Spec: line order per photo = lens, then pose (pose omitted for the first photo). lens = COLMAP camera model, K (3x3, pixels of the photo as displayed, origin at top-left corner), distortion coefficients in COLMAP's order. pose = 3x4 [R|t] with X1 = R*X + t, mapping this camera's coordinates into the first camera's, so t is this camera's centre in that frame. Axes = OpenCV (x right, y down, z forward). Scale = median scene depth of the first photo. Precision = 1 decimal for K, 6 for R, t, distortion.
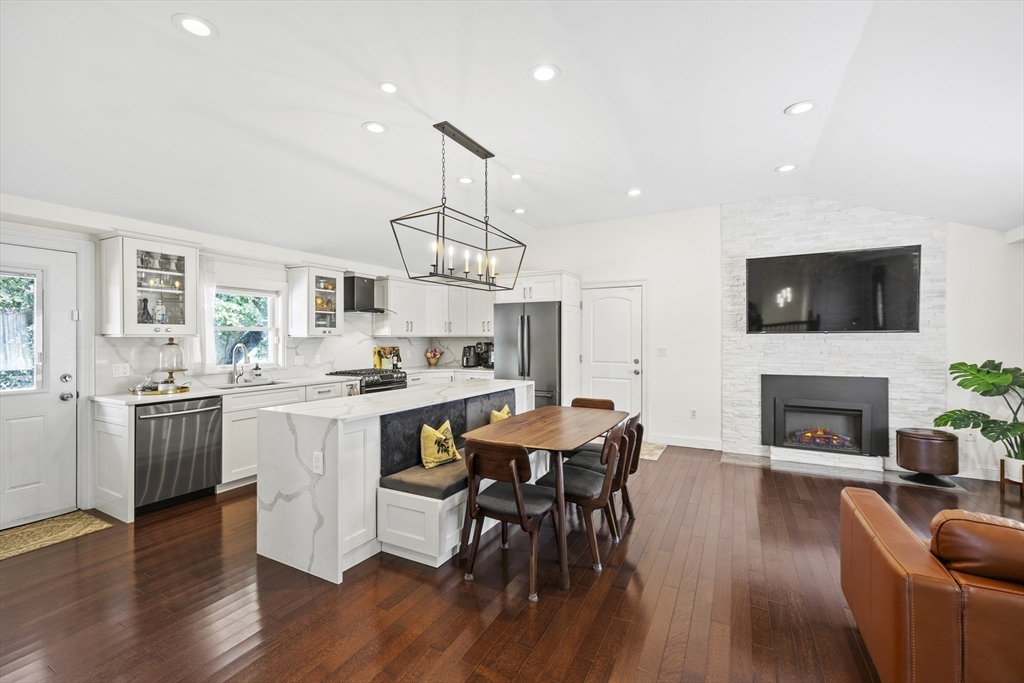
lens RADIAL K [[432.5, 0, 505.1], [0, 432.5, 337.3], [0, 0, 1]] dist [0.006892, 0.000062]
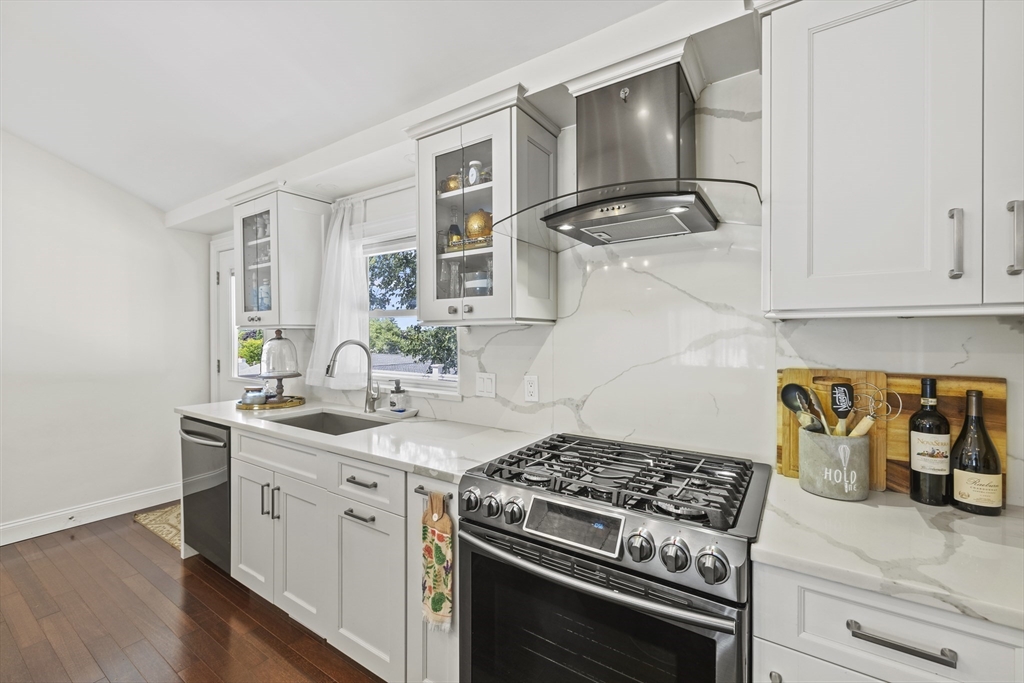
lens RADIAL K [[432.5, 0, 510.6], [0, 432.5, 340.0], [0, 0, 1]] dist [0.006892, 0.000062]
pose [[-0.099973, 0.010565, -0.994934, -0.093736], [-0.001088, 0.999942, 0.010728, 0.008363], [0.994990, 0.002155, -0.099956, 1.250147]]
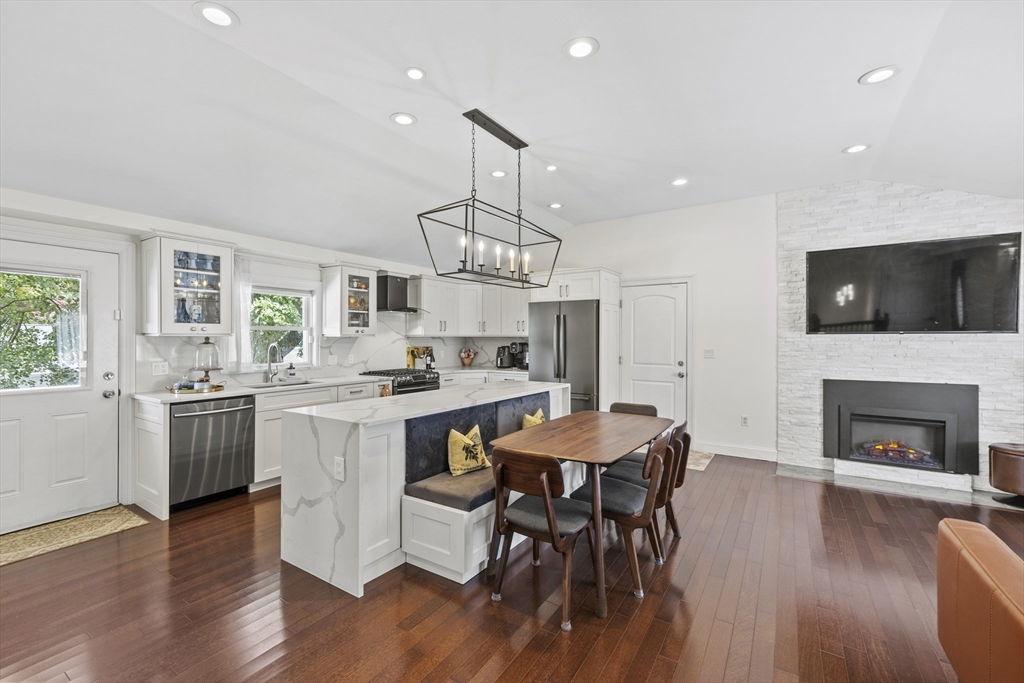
lens RADIAL K [[432.5, 0, 506.0], [0, 432.5, 337.3], [0, 0, 1]] dist [0.006892, 0.000062]
pose [[0.996409, 0.002898, -0.084619, 0.007517], [-0.002925, 0.999996, -0.000198, -0.000025], [0.084618, 0.000445, 0.996413, 0.046301]]
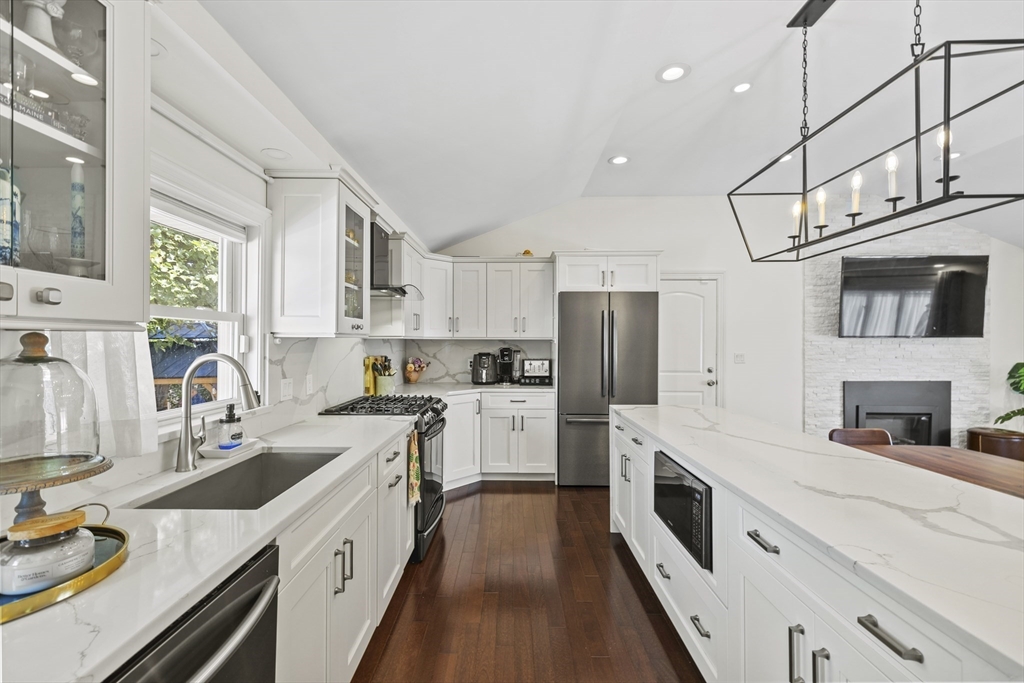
lens RADIAL K [[432.5, 0, 508.1], [0, 432.5, 341.6], [0, 0, 1]] dist [0.006892, 0.000062]
pose [[0.885457, 0.004074, 0.464703, -0.565915], [-0.003623, 0.999992, -0.001863, 0.004677], [-0.464706, -0.000034, 0.885465, 0.587302]]
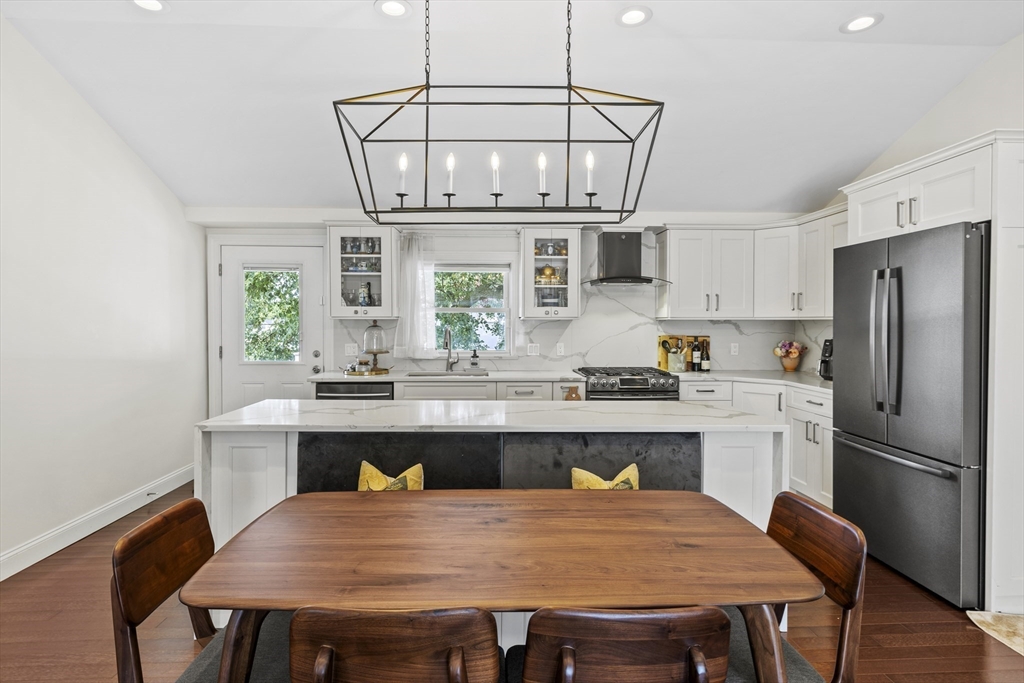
lens RADIAL K [[537.1, 0, 514.7], [0, 537.1, 333.2], [0, 0, 1]] dist [0.001454, 0.000387]
pose [[0.524558, 0.016669, -0.851212, 0.397240], [-0.003567, 0.999843, 0.017381, 0.007874], [0.851367, -0.006081, 0.524534, 0.539322]]
